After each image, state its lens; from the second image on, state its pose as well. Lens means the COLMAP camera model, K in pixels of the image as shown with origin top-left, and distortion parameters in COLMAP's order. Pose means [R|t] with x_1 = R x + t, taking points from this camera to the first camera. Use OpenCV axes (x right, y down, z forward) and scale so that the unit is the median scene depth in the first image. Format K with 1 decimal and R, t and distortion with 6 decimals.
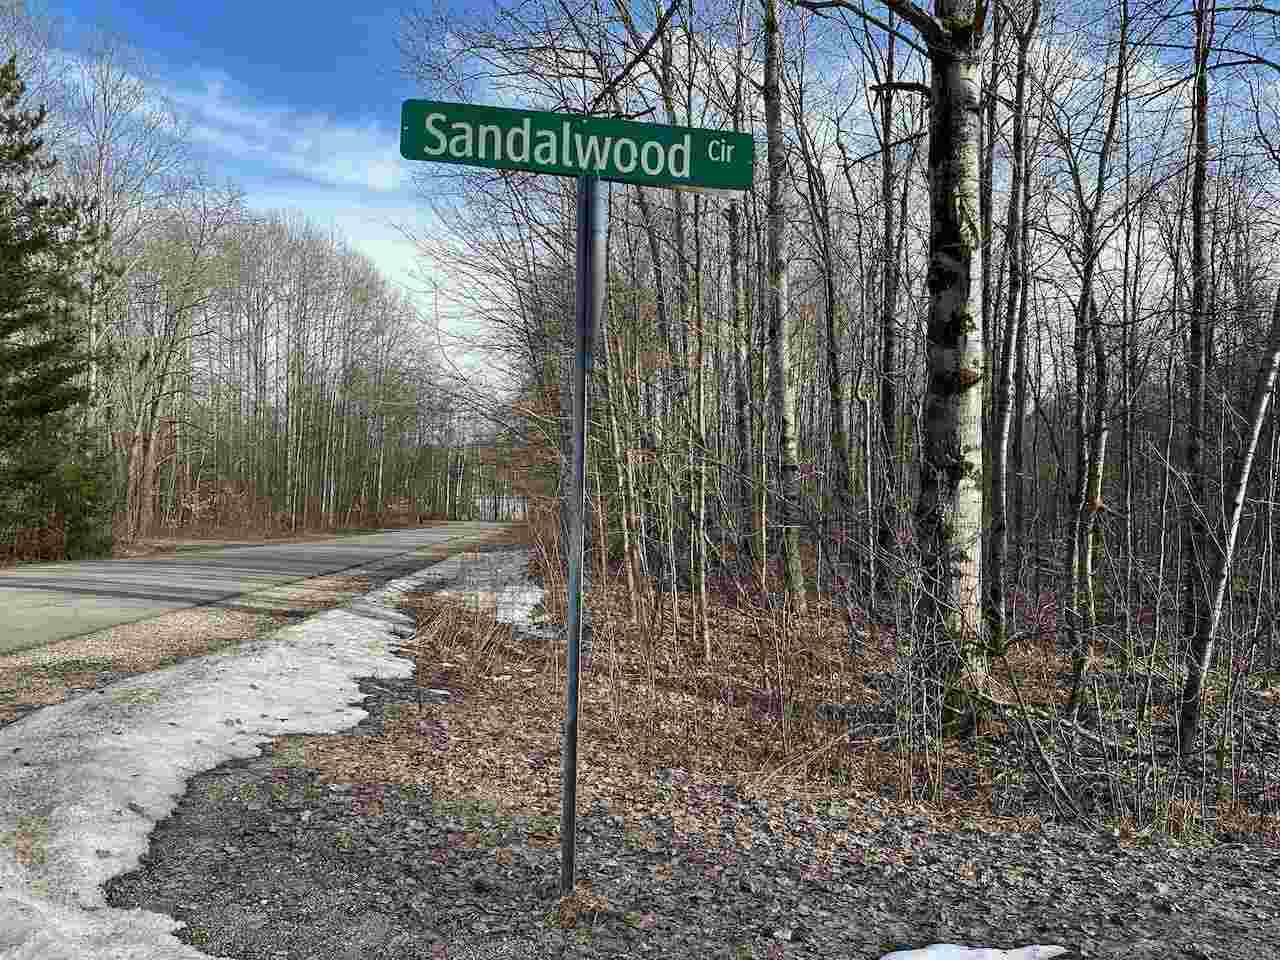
lens RADIAL K [[896.3, 0, 628.7], [0, 896.3, 475.5], [0, 0, 1]] dist [0.051032, -0.055851]
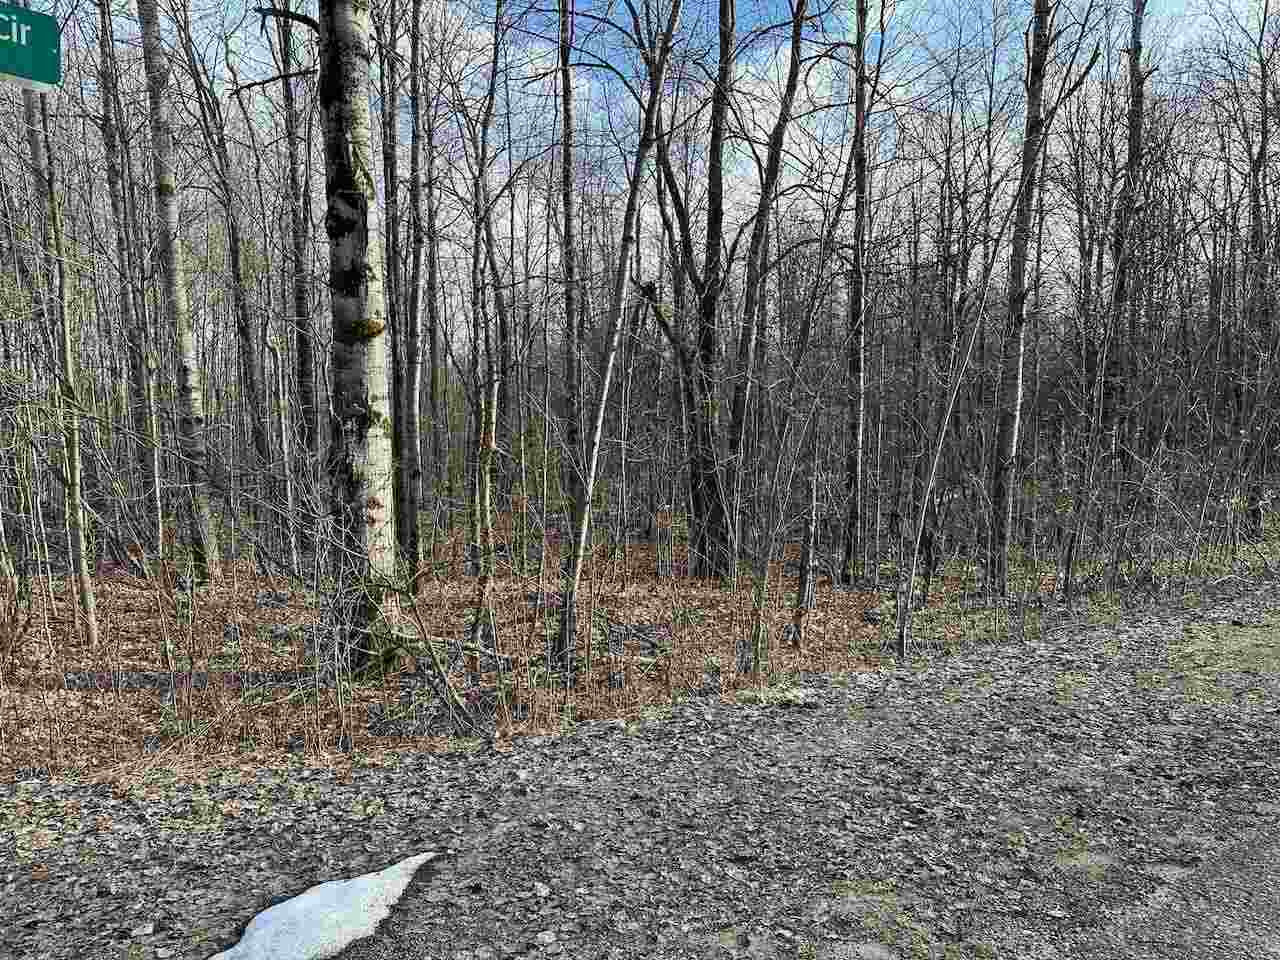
lens RADIAL K [[896.3, 0, 634.1], [0, 896.3, 478.1], [0, 0, 1]] dist [0.051032, -0.055851]
pose [[0.816678, -0.058076, 0.574164, 0.025630], [0.025453, 0.997580, 0.064700, 0.002526], [-0.576533, -0.038225, 0.816180, -0.003501]]
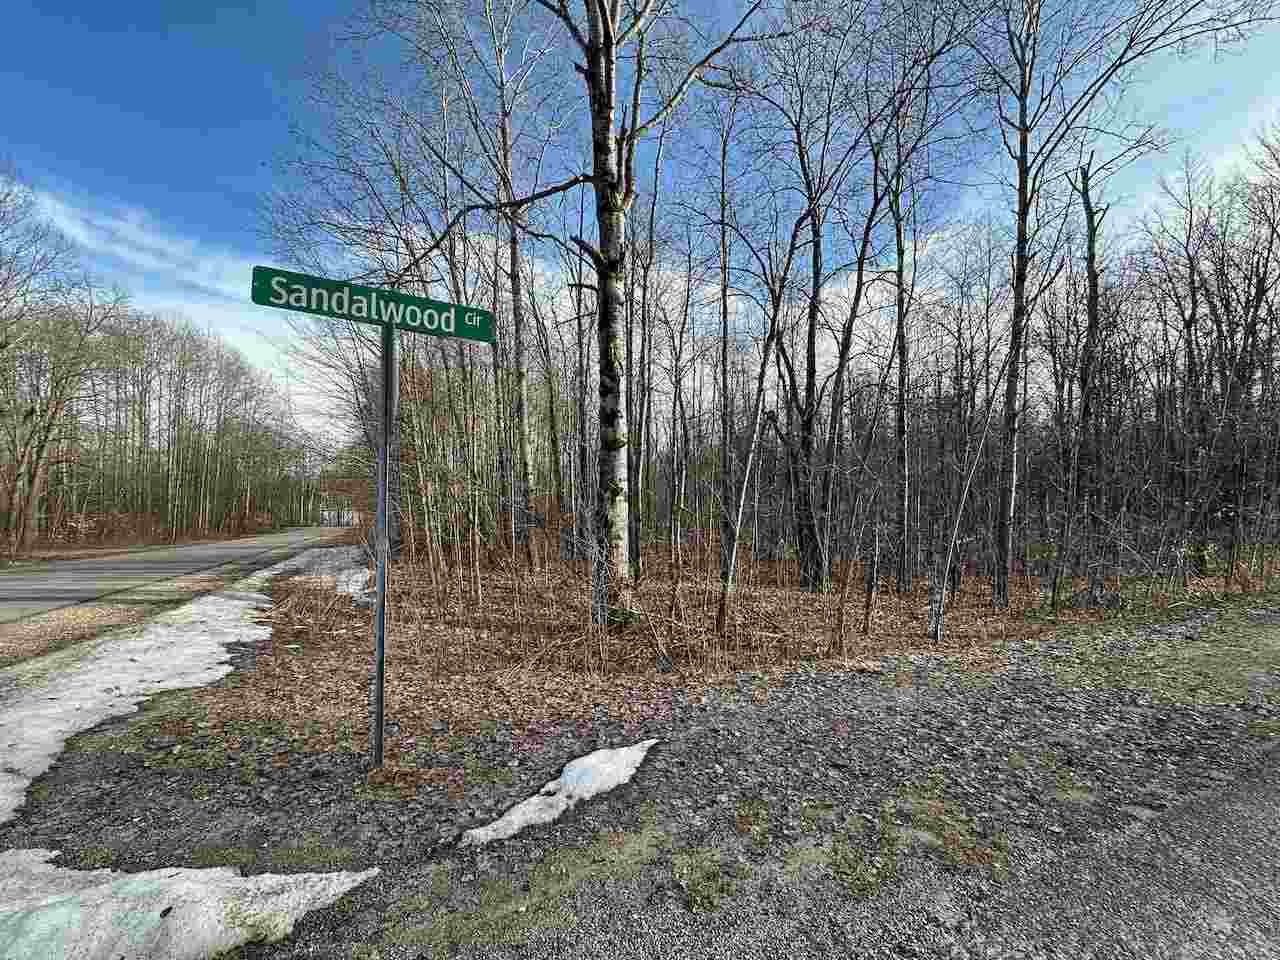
lens RADIAL K [[511.5, 0, 638.7], [0, 511.5, 480.6], [0, 0, 1]] dist [-0.003887, 0.000983]
pose [[0.927769, -0.010260, 0.373013, 0.010039], [0.018428, 0.999662, -0.018338, -0.008428], [-0.372699, 0.023887, 0.927645, -0.012063]]
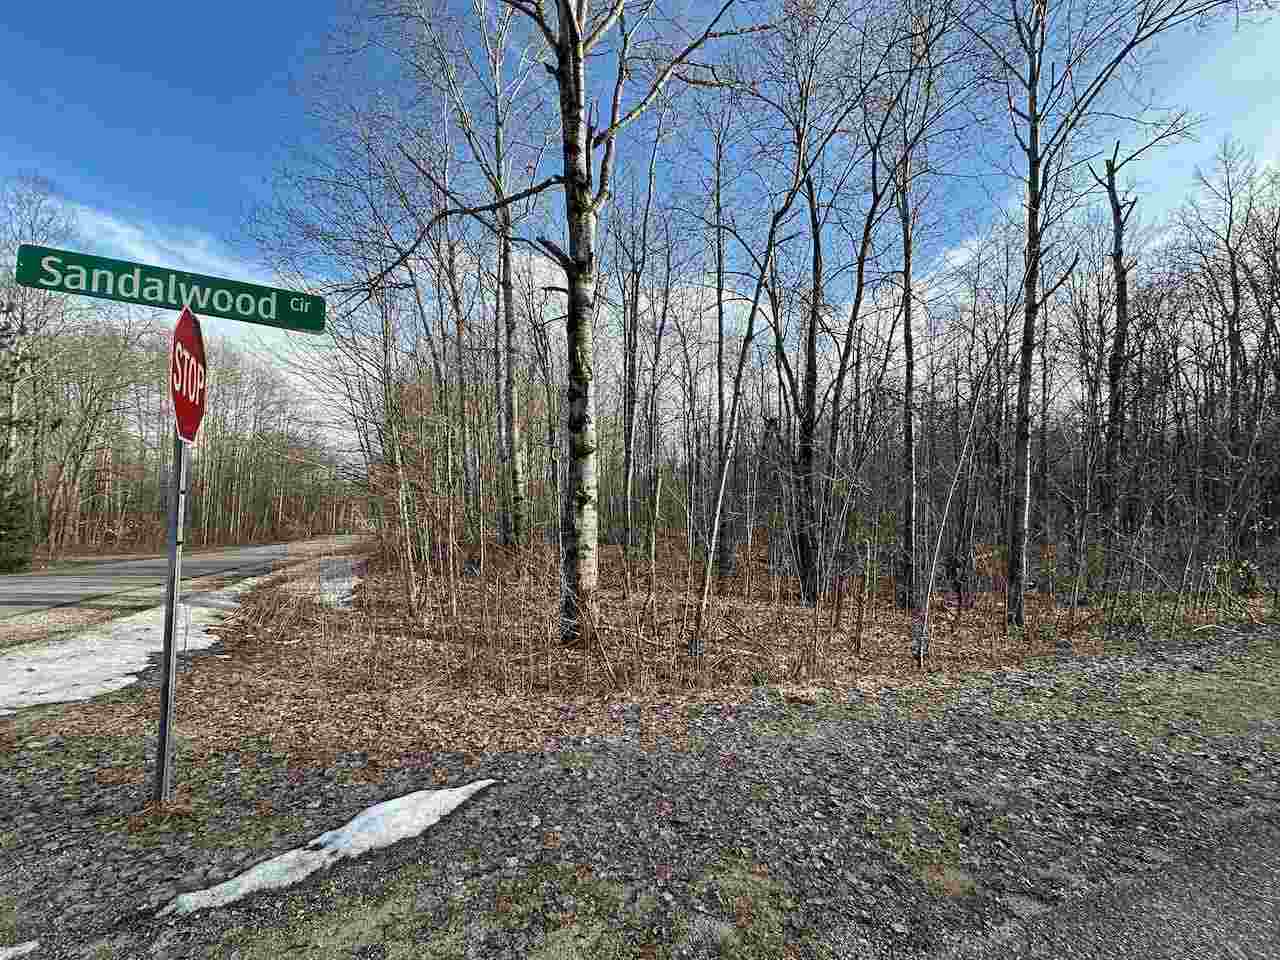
lens RADIAL K [[511.5, 0, 639.5], [0, 511.5, 479.4], [0, 0, 1]] dist [-0.003887, 0.000983]
pose [[0.946430, -0.000565, 0.322908, 0.138774], [0.014722, 0.999034, -0.041401, -0.002346], [-0.322573, 0.043937, 0.945524, -0.011826]]
